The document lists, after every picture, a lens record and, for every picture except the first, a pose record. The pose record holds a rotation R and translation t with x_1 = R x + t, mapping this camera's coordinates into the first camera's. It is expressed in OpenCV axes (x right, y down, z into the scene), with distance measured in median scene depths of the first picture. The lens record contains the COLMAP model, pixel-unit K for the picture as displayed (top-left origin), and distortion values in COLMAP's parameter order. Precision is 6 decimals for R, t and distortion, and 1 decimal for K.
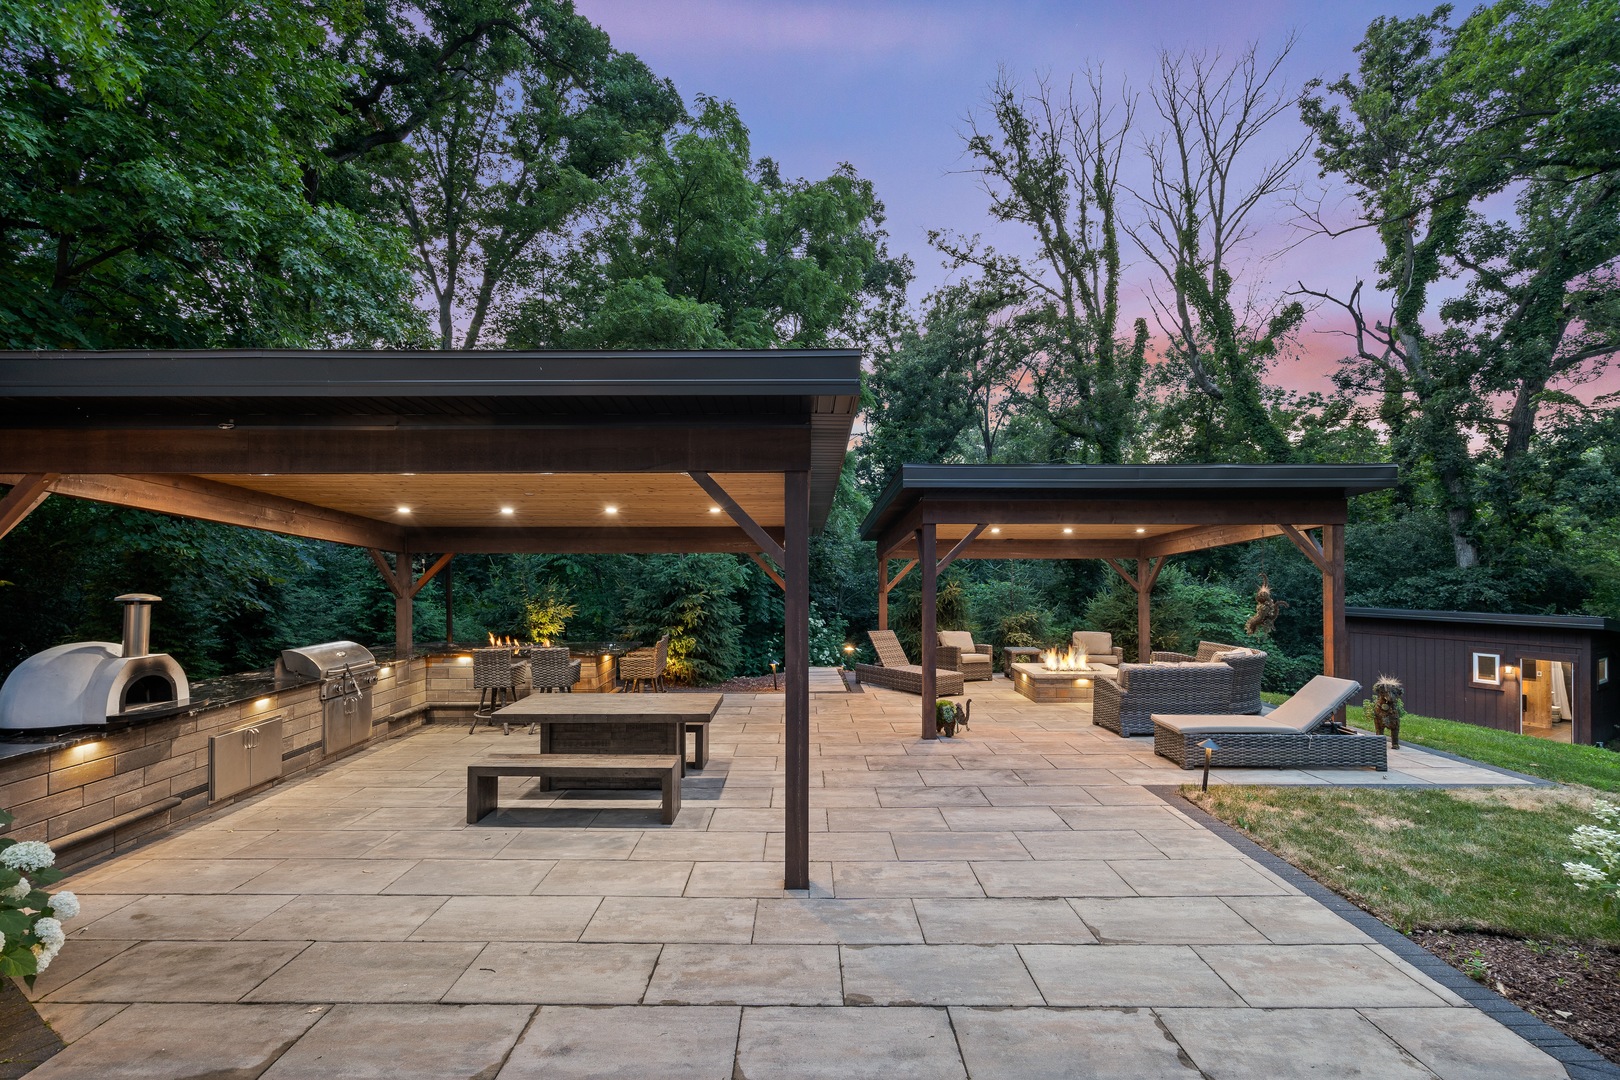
lens RADIAL K [[750.8, 0, 810.7], [0, 750.8, 546.4], [0, 0, 1]] dist [-0.002416, -0.000377]
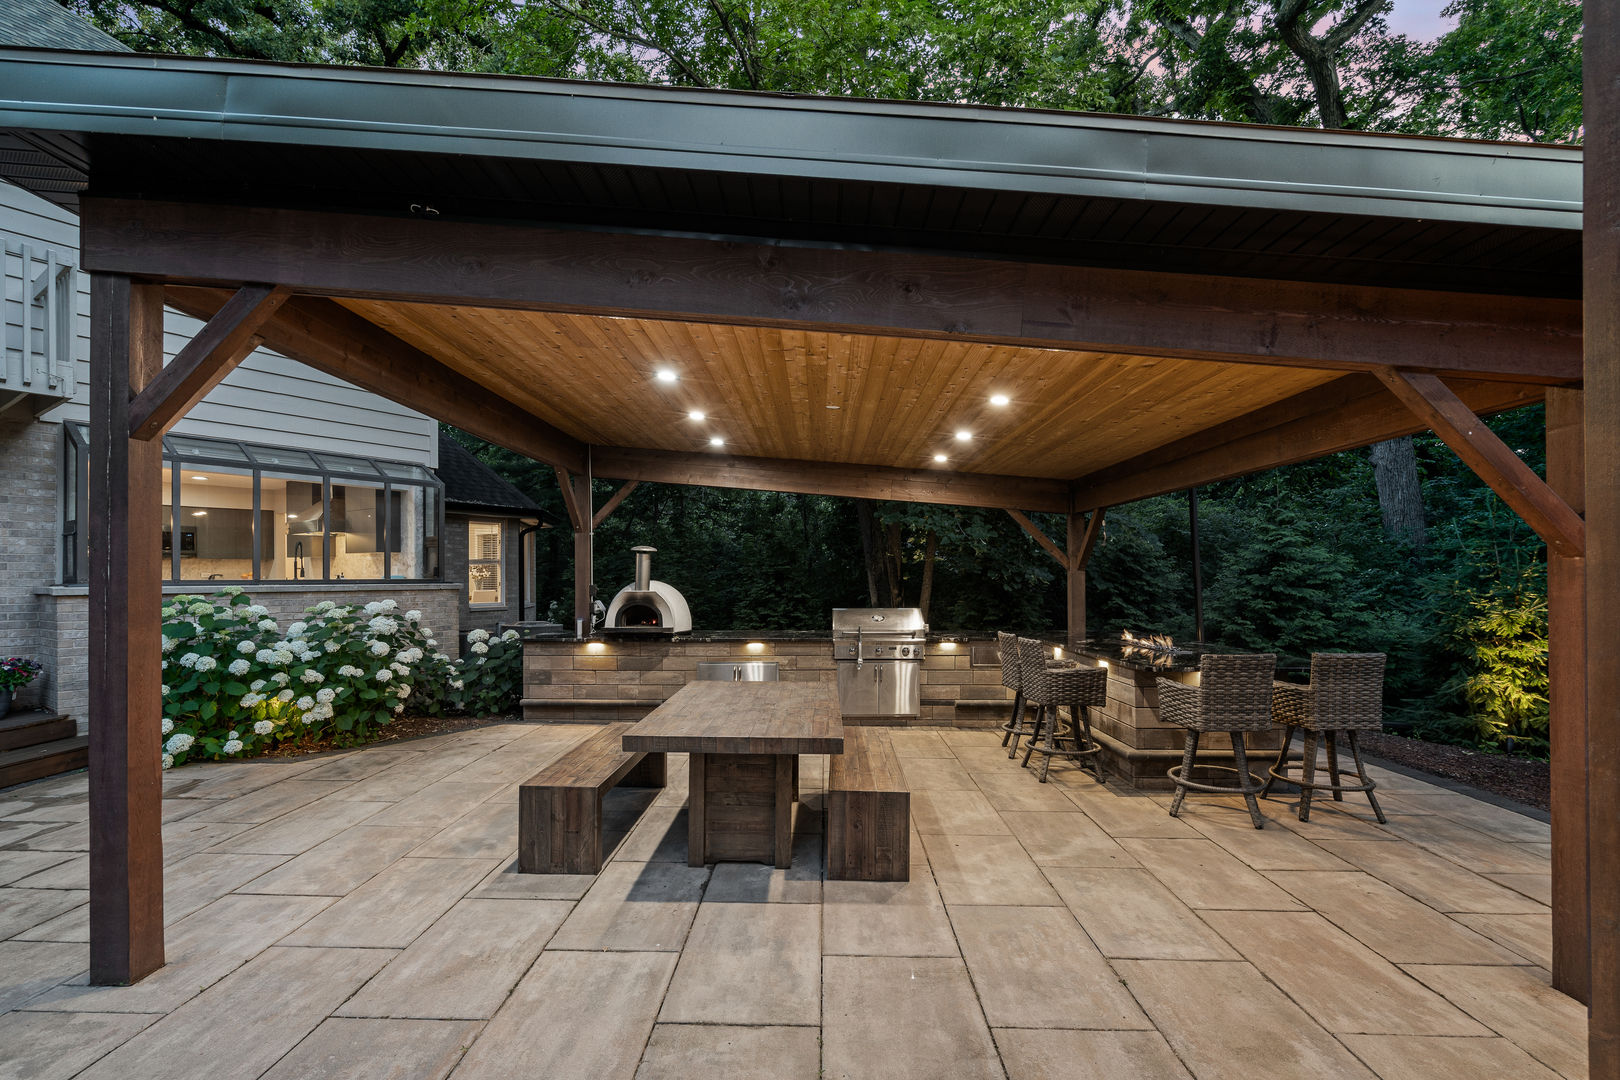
lens RADIAL K [[750.8, 0, 813.0], [0, 750.8, 573.4], [0, 0, 1]] dist [-0.002416, -0.000377]
pose [[-0.037540, -0.005949, -0.999277, 0.438321], [0.019870, 0.999780, -0.006698, 0.117986], [0.999098, -0.020107, -0.037414, 1.241826]]
